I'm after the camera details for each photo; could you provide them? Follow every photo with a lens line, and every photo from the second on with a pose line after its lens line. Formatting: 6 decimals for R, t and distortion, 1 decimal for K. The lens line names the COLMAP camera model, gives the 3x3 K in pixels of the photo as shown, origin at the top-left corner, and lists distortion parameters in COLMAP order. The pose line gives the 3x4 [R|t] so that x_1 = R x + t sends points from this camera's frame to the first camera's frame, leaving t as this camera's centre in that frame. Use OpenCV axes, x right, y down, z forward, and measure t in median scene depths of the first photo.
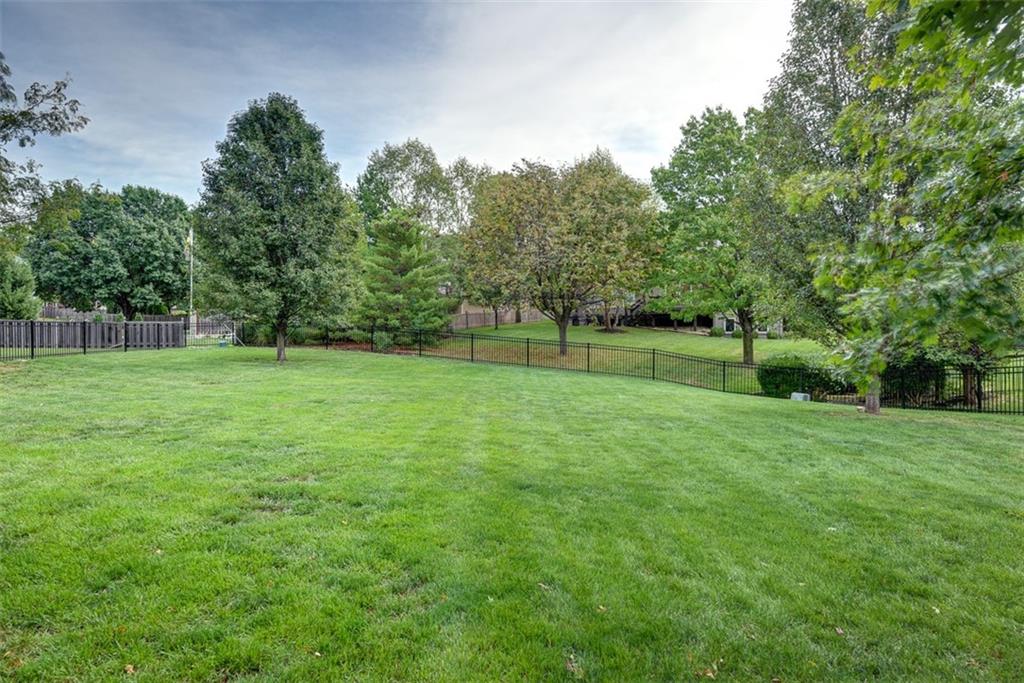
lens RADIAL K [[578.8, 0, 512.0], [0, 578.8, 341.5], [0, 0, 1]] dist [0.025338, -0.000011]
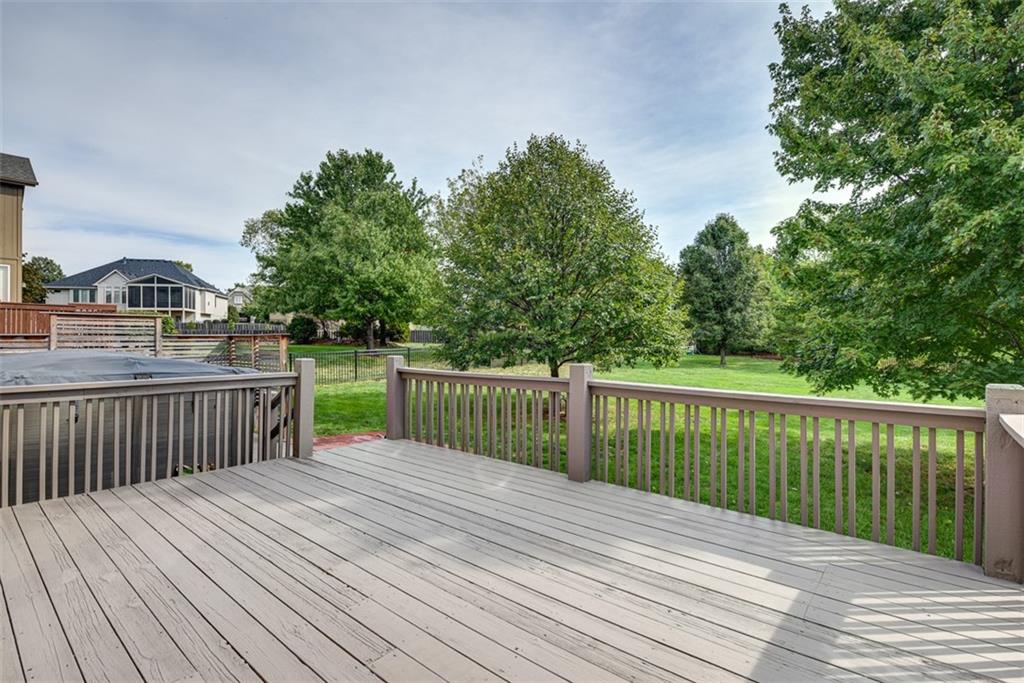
lens RADIAL K [[489.8, 0, 512.0], [0, 489.8, 341.5], [0, 0, 1]] dist [-0.013608, -0.000159]
pose [[0.705227, -0.002039, -0.708978, 0.155600], [-0.005141, 0.999955, -0.007990, -0.017015], [0.708963, 0.009280, 0.705185, -0.383108]]
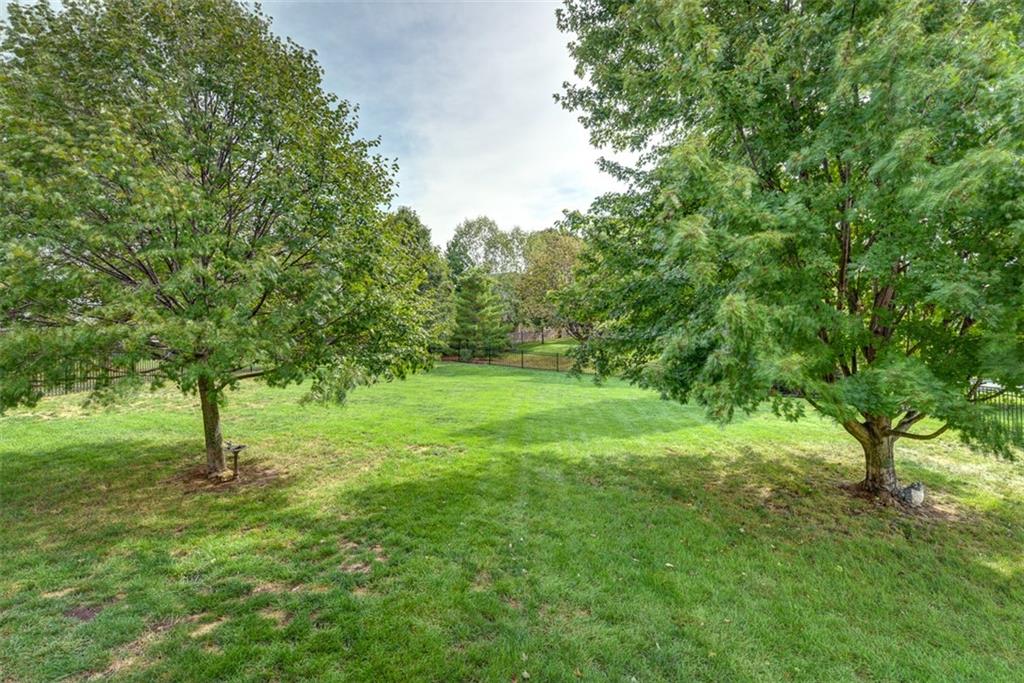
lens RADIAL K [[489.8, 0, 512.0], [0, 489.8, 341.5], [0, 0, 1]] dist [-0.013608, -0.000159]
pose [[0.993845, -0.012954, -0.110022, 0.040136], [0.011768, 0.999866, -0.011423, -0.018637], [0.110155, 0.010058, 0.993864, -0.263366]]
